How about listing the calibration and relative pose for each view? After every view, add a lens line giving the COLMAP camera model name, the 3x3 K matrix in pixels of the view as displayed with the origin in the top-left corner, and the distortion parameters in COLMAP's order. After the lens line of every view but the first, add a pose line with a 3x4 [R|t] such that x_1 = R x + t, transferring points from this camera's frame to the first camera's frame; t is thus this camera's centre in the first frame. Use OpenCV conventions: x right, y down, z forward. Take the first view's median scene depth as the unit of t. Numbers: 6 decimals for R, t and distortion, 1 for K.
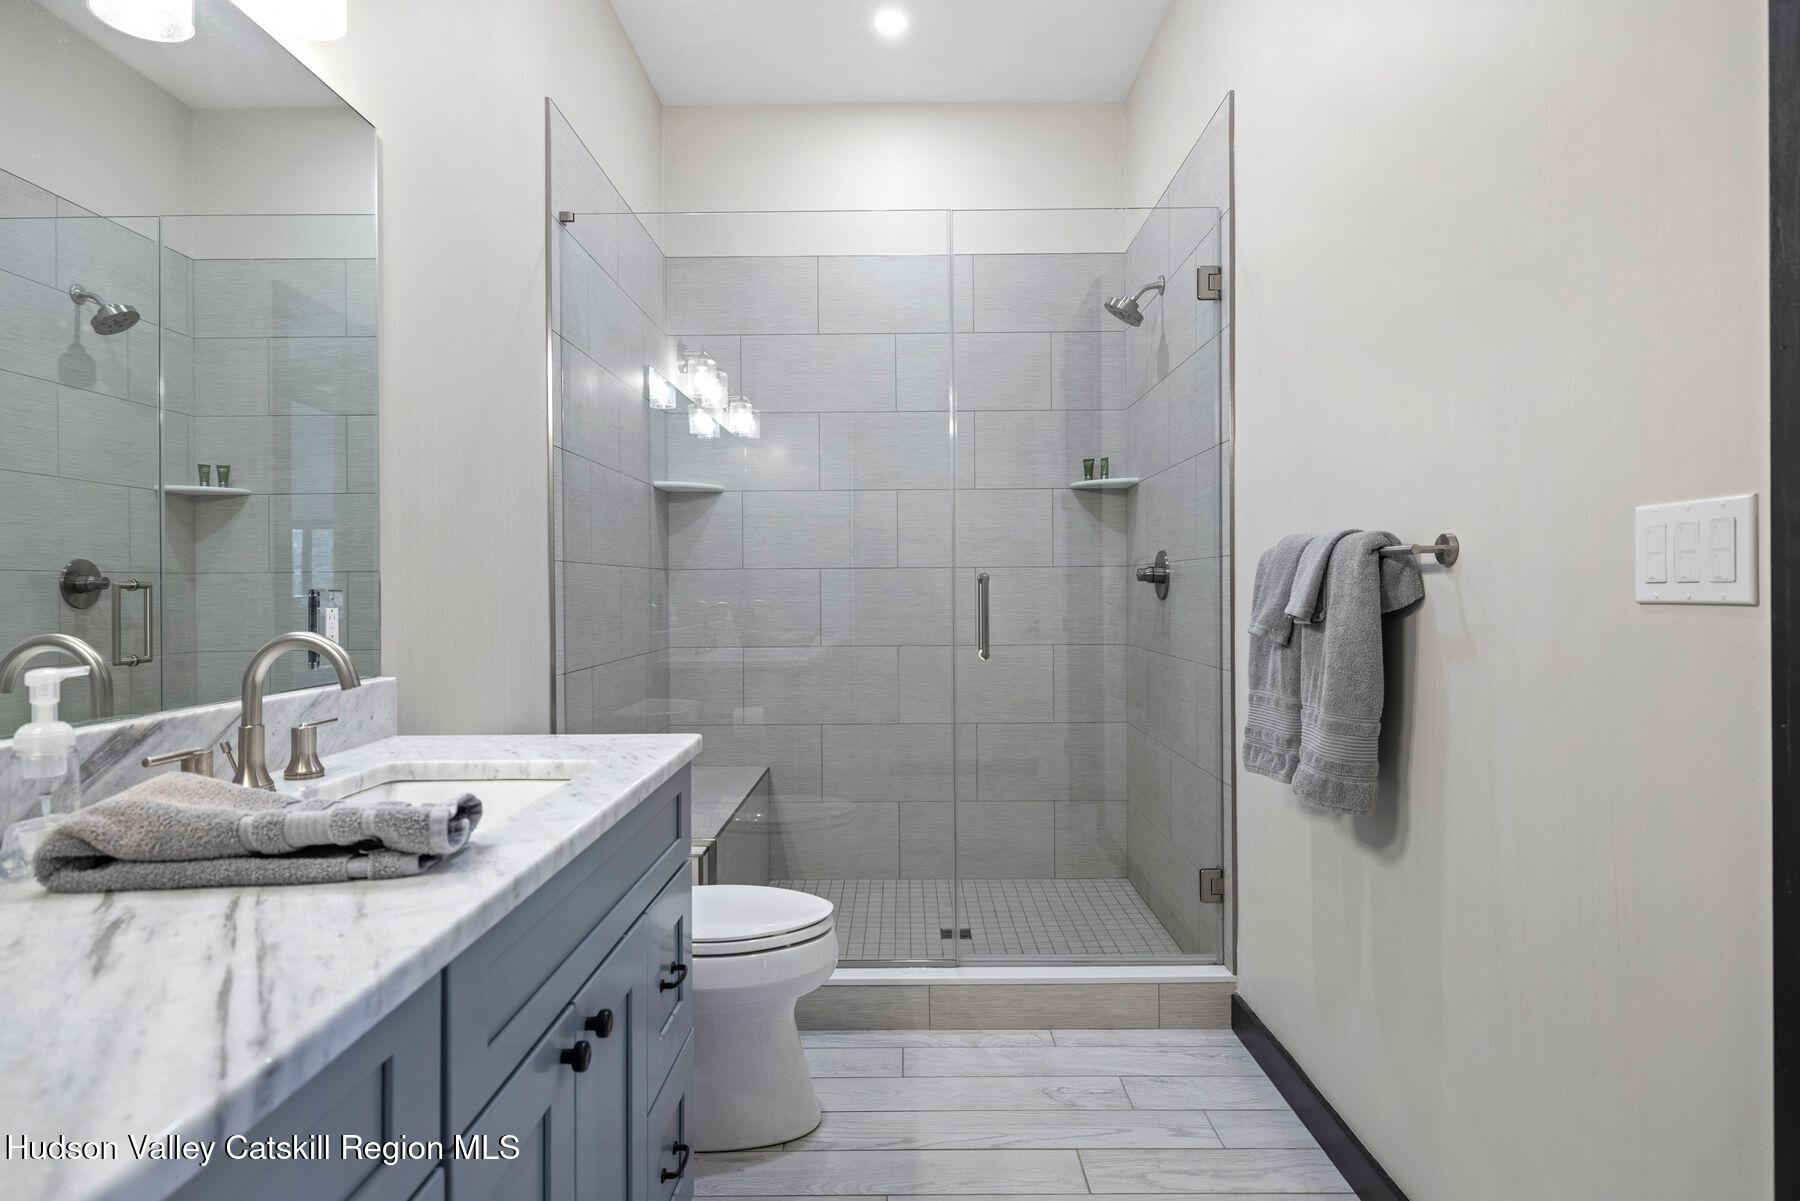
lens RADIAL K [[981.0, 0, 898.0], [0, 981.0, 597.1], [0, 0, 1]] dist [-0.001241, 0.001104]
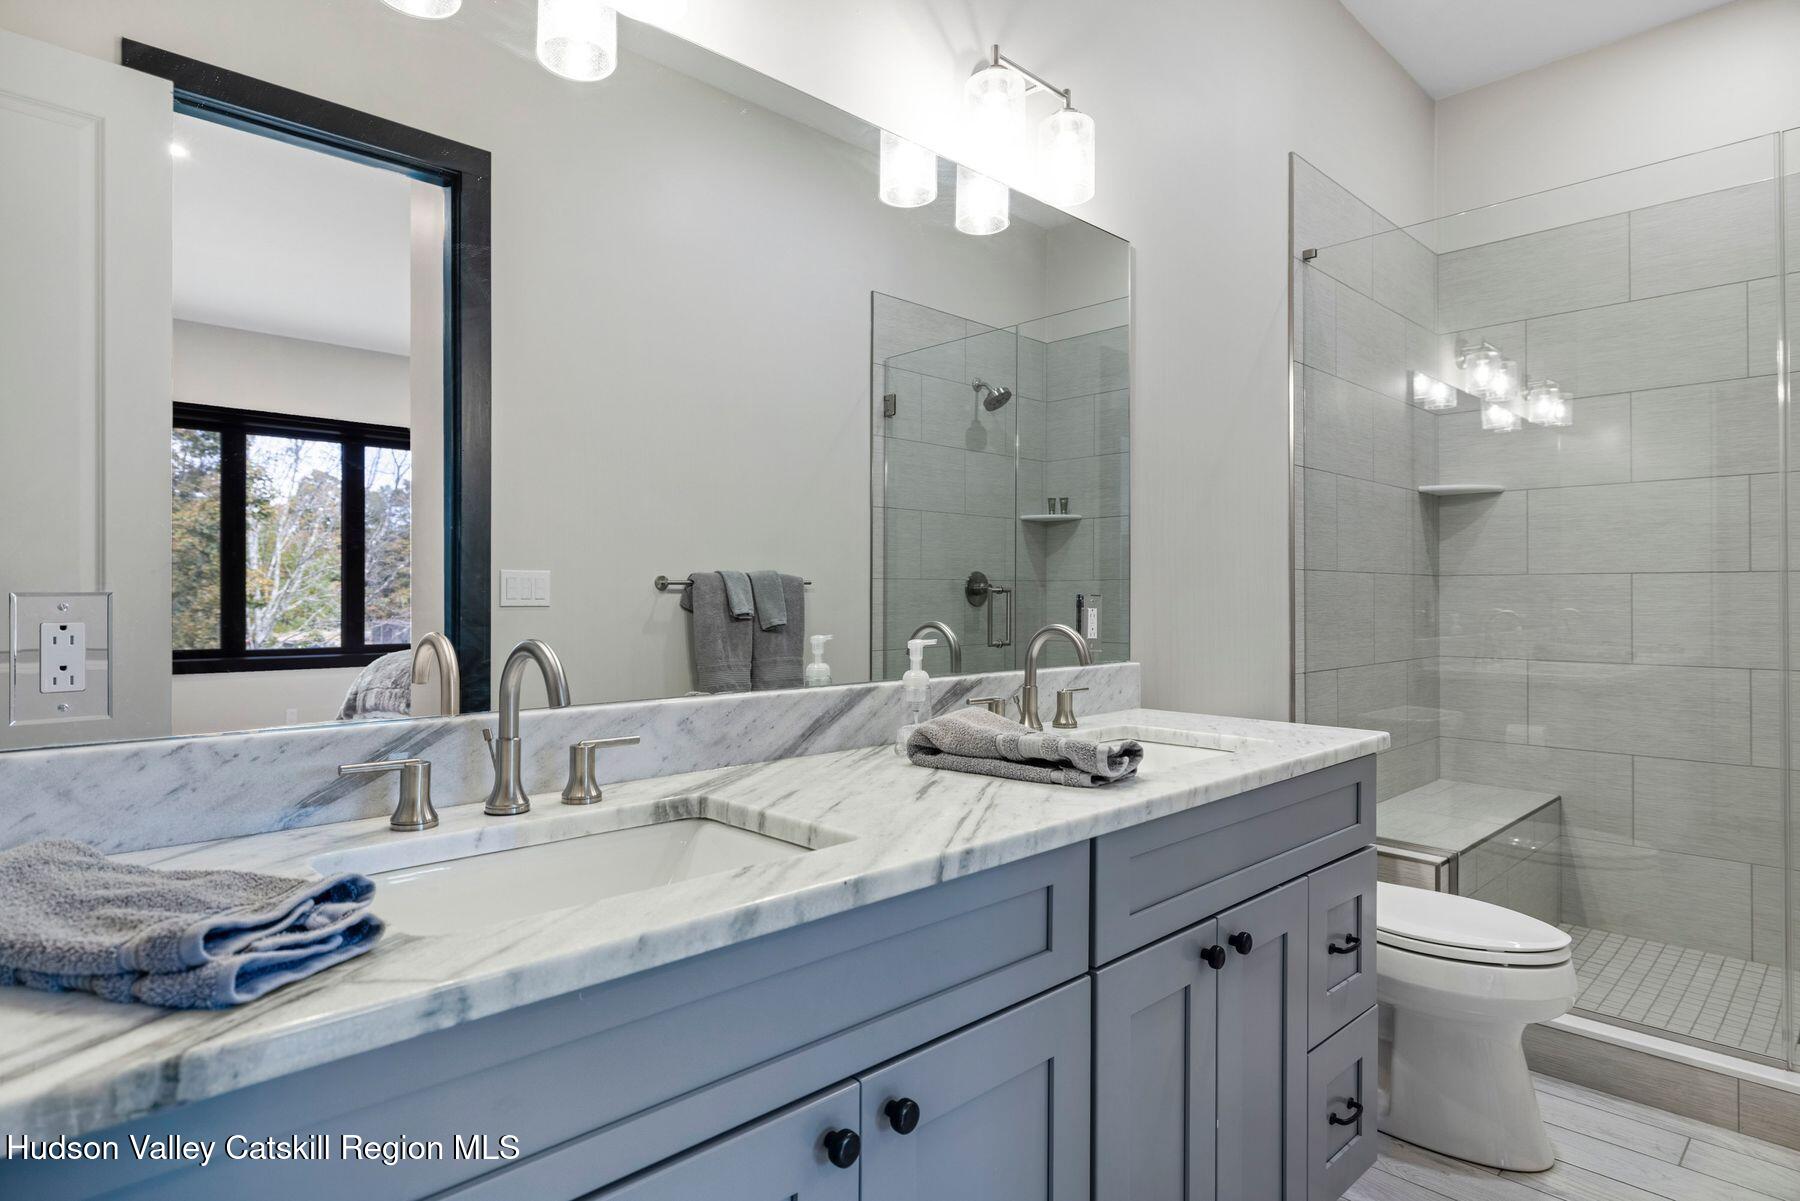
lens RADIAL K [[981.0, 0, 893.7], [0, 981.0, 612.9], [0, 0, 1]] dist [-0.001241, 0.001104]
pose [[0.693080, 0.021146, -0.720550, 0.136367], [-0.012811, 0.999773, 0.017018, -0.001340], [0.720747, -0.002564, 0.693194, -0.091103]]
